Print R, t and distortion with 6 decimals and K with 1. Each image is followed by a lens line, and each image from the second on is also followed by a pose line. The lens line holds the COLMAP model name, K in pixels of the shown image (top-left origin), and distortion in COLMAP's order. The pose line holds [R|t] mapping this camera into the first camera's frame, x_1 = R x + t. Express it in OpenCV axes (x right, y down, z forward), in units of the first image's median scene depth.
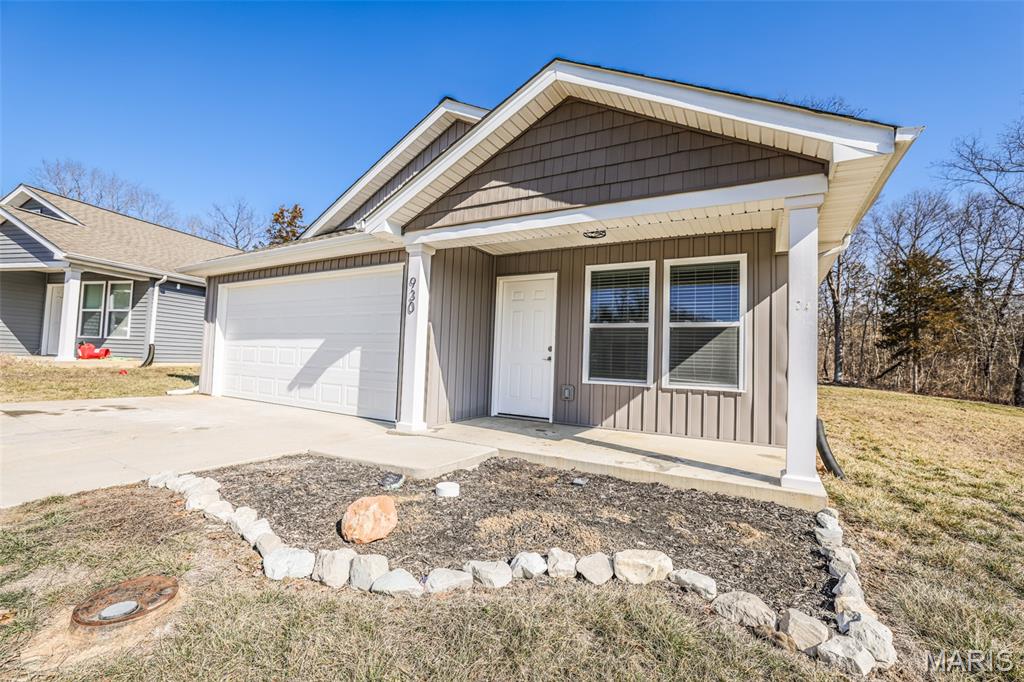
lens RADIAL K [[435.5, 0, 515.8], [0, 435.5, 341.7], [0, 0, 1]] dist [-0.028028, 0.008024]
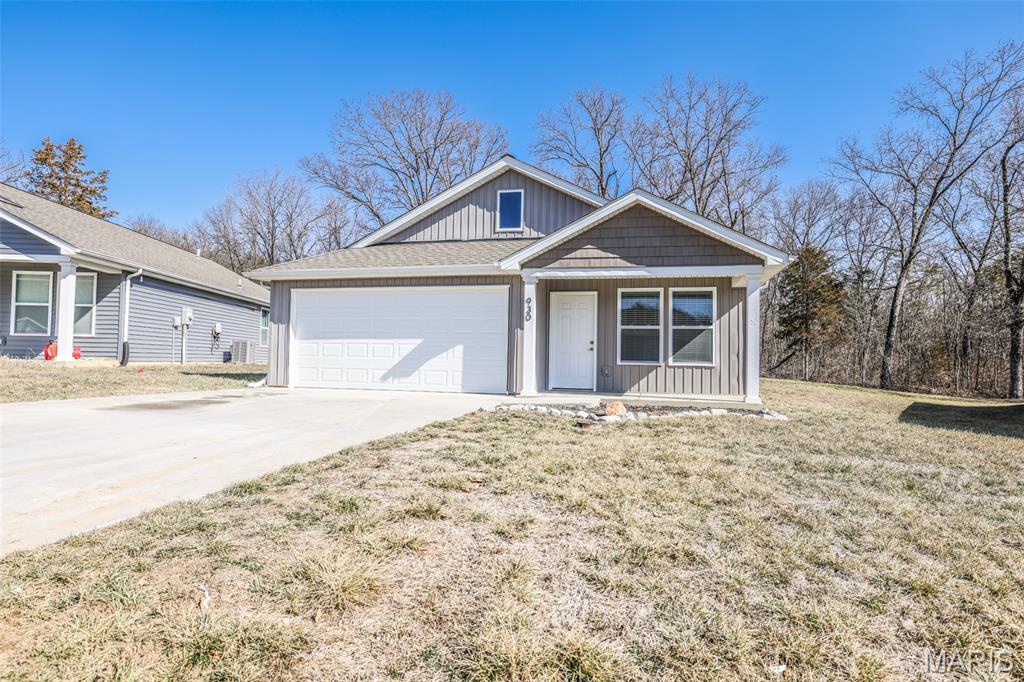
lens RADIAL K [[588.0, 0, 510.7], [0, 588.0, 344.2], [0, 0, 1]] dist [0.003401, -0.000641]
pose [[0.960960, -0.011757, 0.276436, -0.747084], [0.006231, 0.999763, 0.020861, -0.021881], [-0.276616, -0.018324, 0.960806, -0.856130]]
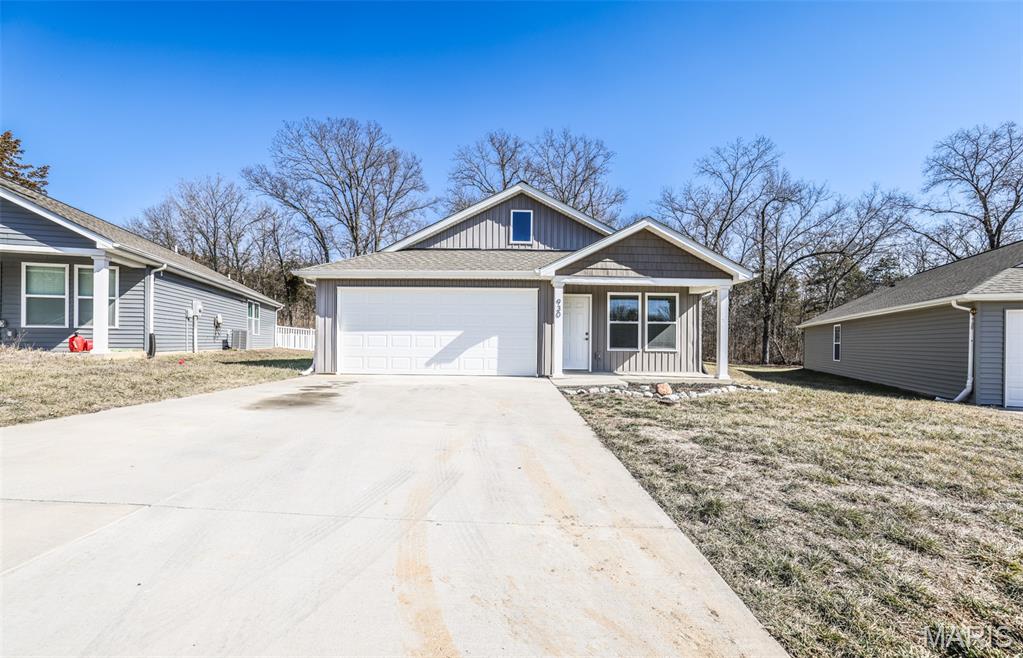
lens RADIAL K [[444.9, 0, 511.5], [0, 444.9, 347.2], [0, 0, 1]] dist [-0.029471, 0.006715]
pose [[0.861795, -0.033177, 0.506171, -1.210205], [0.000236, 0.997885, 0.065005, -0.053046], [-0.507257, -0.055902, 0.859980, -0.520708]]
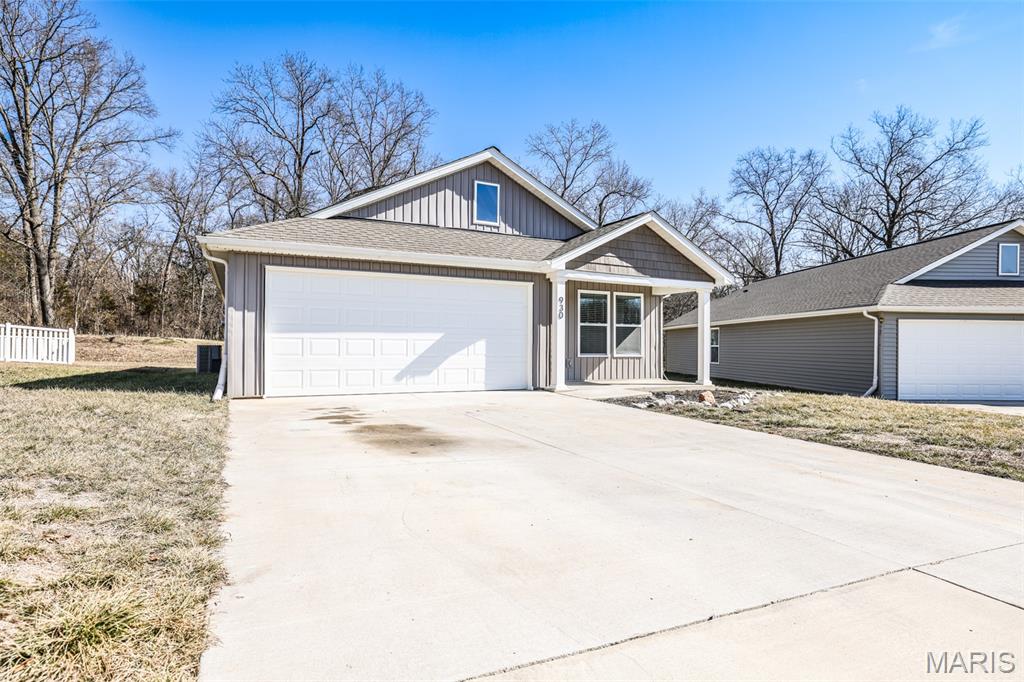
lens RADIAL K [[558.9, 0, 517.5], [0, 558.9, 345.5], [0, 0, 1]] dist [-0.016696, 0.004961]
pose [[0.542233, -0.032095, 0.839615, -1.775919], [-0.022755, 0.998343, 0.052858, -0.061123], [-0.839920, -0.047767, 0.540604, -0.009505]]
